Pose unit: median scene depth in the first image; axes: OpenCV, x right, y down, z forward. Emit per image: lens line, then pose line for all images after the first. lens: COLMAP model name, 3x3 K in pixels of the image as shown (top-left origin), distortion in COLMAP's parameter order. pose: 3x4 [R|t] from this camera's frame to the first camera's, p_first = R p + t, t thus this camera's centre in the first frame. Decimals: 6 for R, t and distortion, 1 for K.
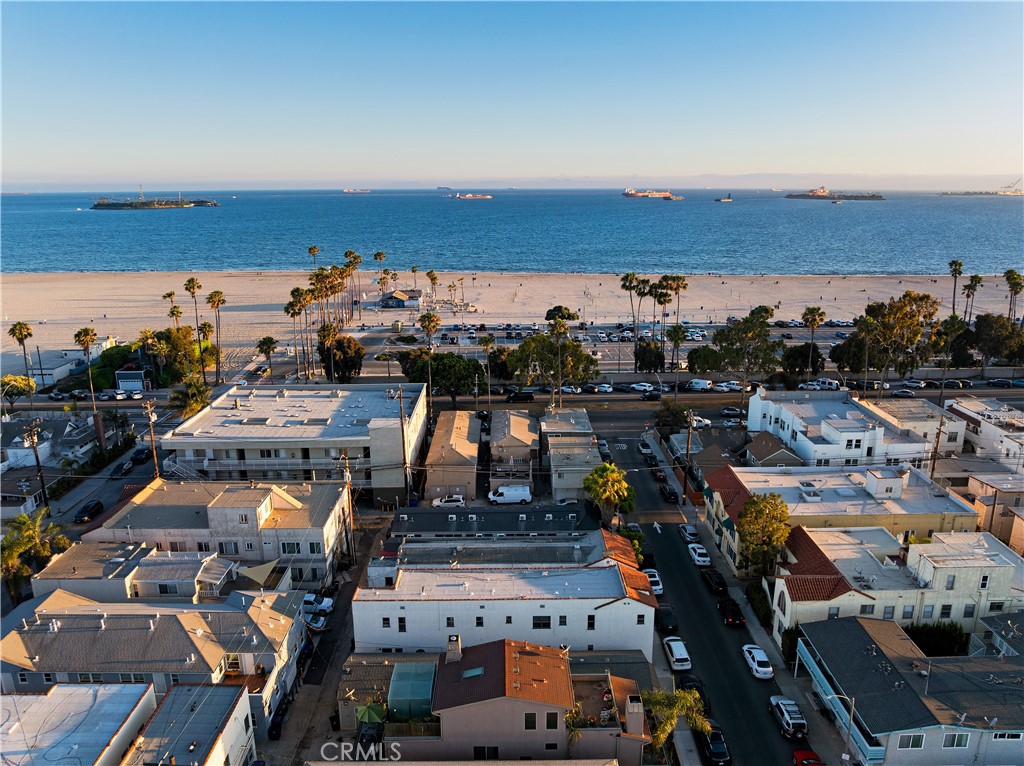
lens RADIAL K [[713.4, 0, 520.3], [0, 713.4, 380.9], [0, 0, 1]] dist [-0.052083, 0.015481]
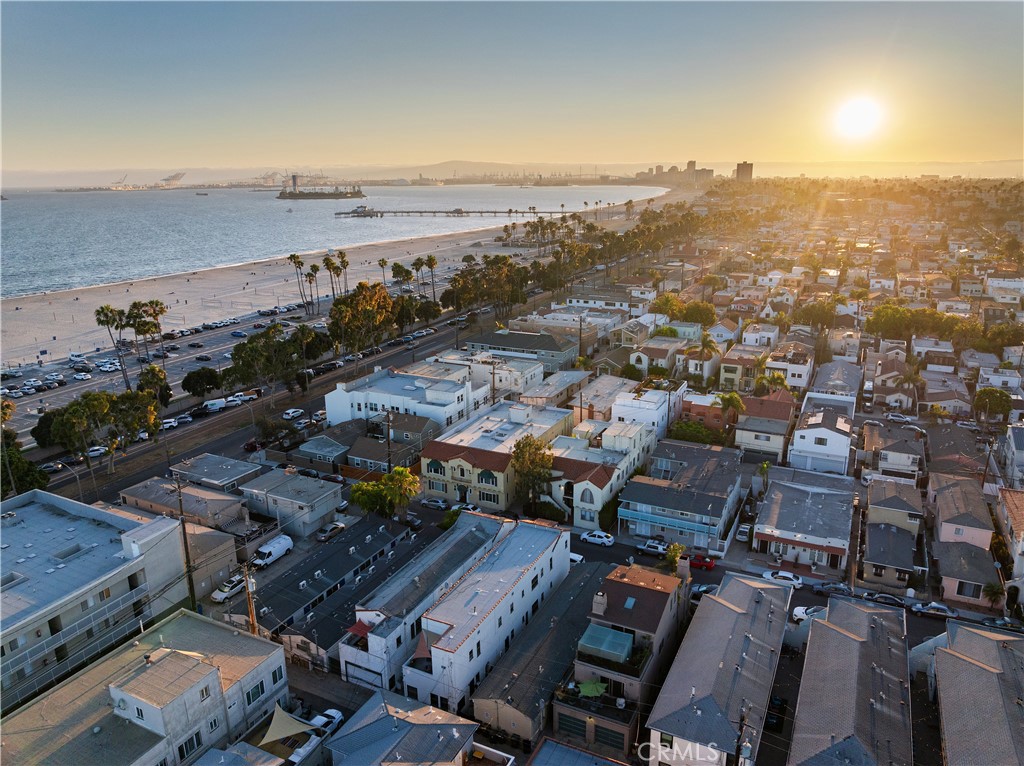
lens RADIAL K [[713.4, 0, 513.3], [0, 713.4, 379.6], [0, 0, 1]] dist [-0.052083, 0.015481]
pose [[0.450676, -0.239941, 0.859837, -0.393019], [0.236599, 0.960859, 0.144120, -0.071999], [-0.860763, 0.138485, 0.489806, 0.164936]]
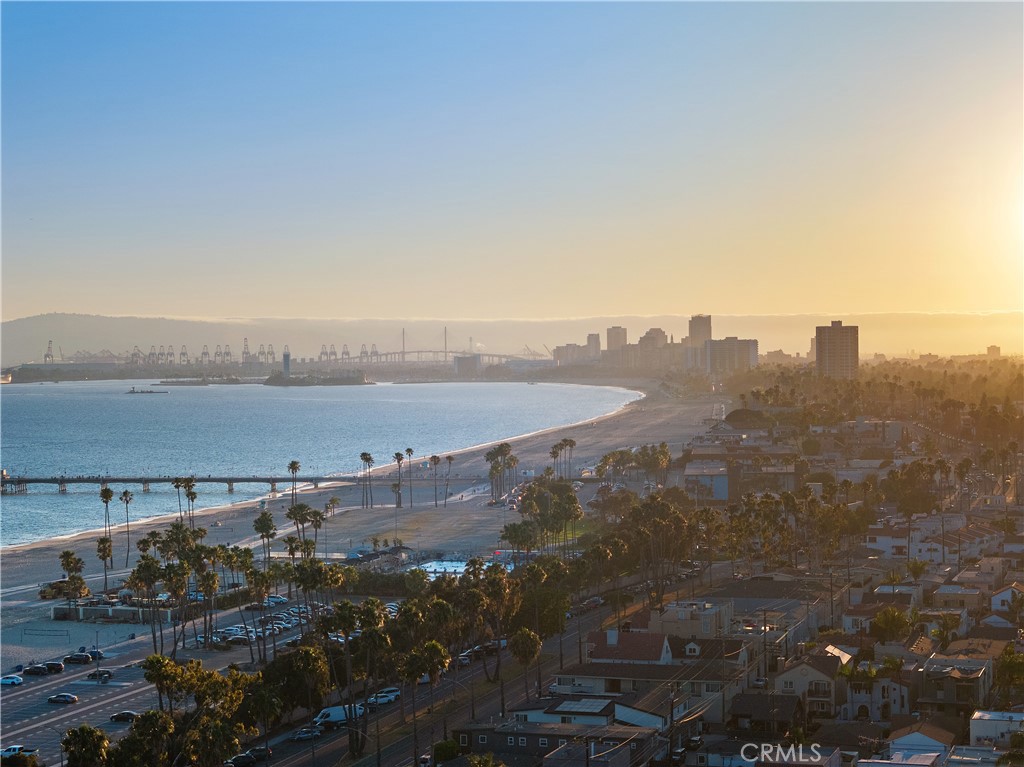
lens RADIAL K [[2045.0, 0, 513.0], [0, 2045.0, 382.9], [0, 0, 1]] dist [-0.137607, 0.000000]
pose [[0.319246, -0.007563, 0.947642, 0.064279], [0.253483, 0.964214, -0.077699, -0.137233], [-0.913142, 0.265016, 0.309738, 0.173724]]
